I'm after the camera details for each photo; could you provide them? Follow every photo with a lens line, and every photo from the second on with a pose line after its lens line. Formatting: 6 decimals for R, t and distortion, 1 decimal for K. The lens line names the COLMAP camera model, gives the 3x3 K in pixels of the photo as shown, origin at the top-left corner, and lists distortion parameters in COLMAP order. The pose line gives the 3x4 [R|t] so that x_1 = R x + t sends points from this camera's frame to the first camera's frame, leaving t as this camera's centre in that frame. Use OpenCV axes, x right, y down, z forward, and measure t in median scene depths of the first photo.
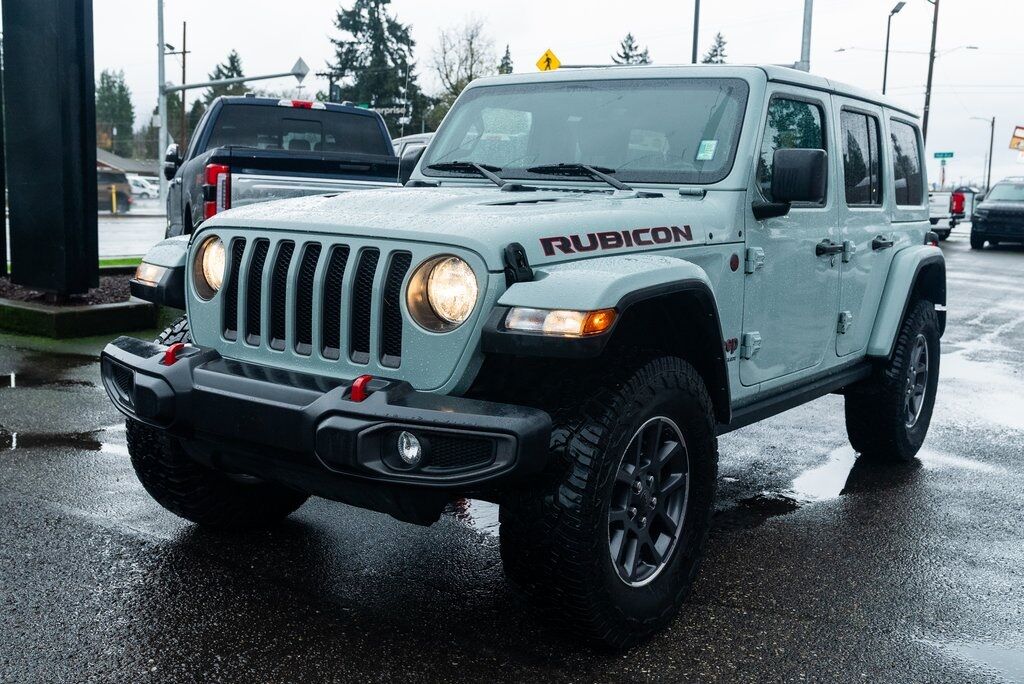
lens RADIAL K [[1053.7, 0, 512.5], [0, 1053.7, 340.0], [0, 0, 1]] dist [0.007756, 0.000000]
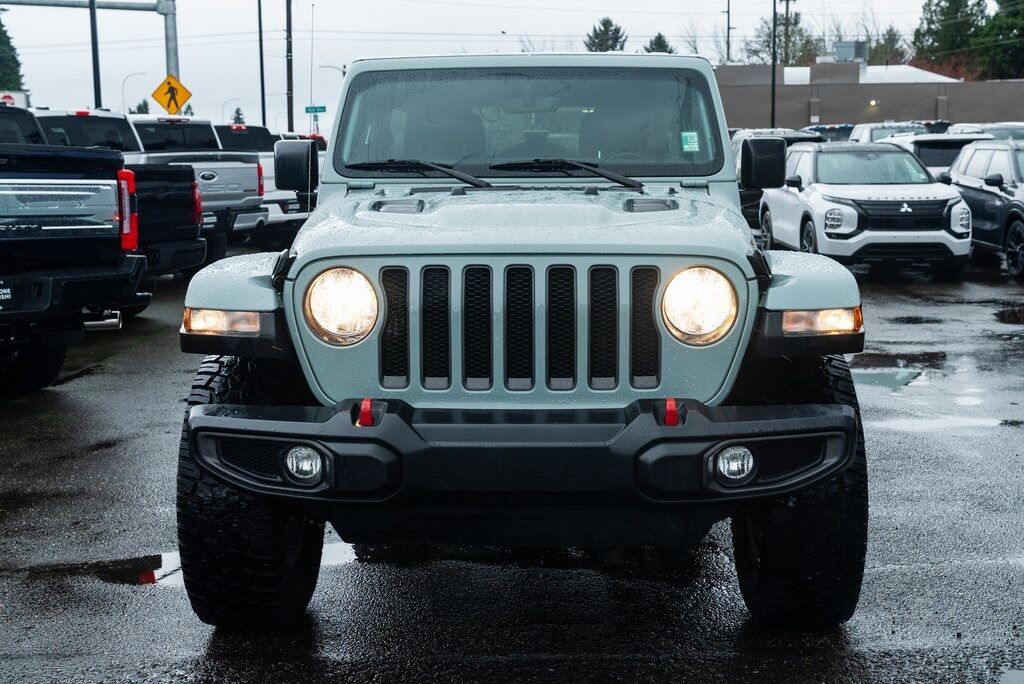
lens RADIAL K [[1291.4, 0, 513.0], [0, 1291.4, 341.8], [0, 0, 1]] dist [0.003230, 0.000000]
pose [[0.832054, -0.115406, 0.542557, -0.762565], [0.112040, 0.992923, 0.039380, -0.068333], [-0.543262, 0.028021, 0.839096, 0.073136]]
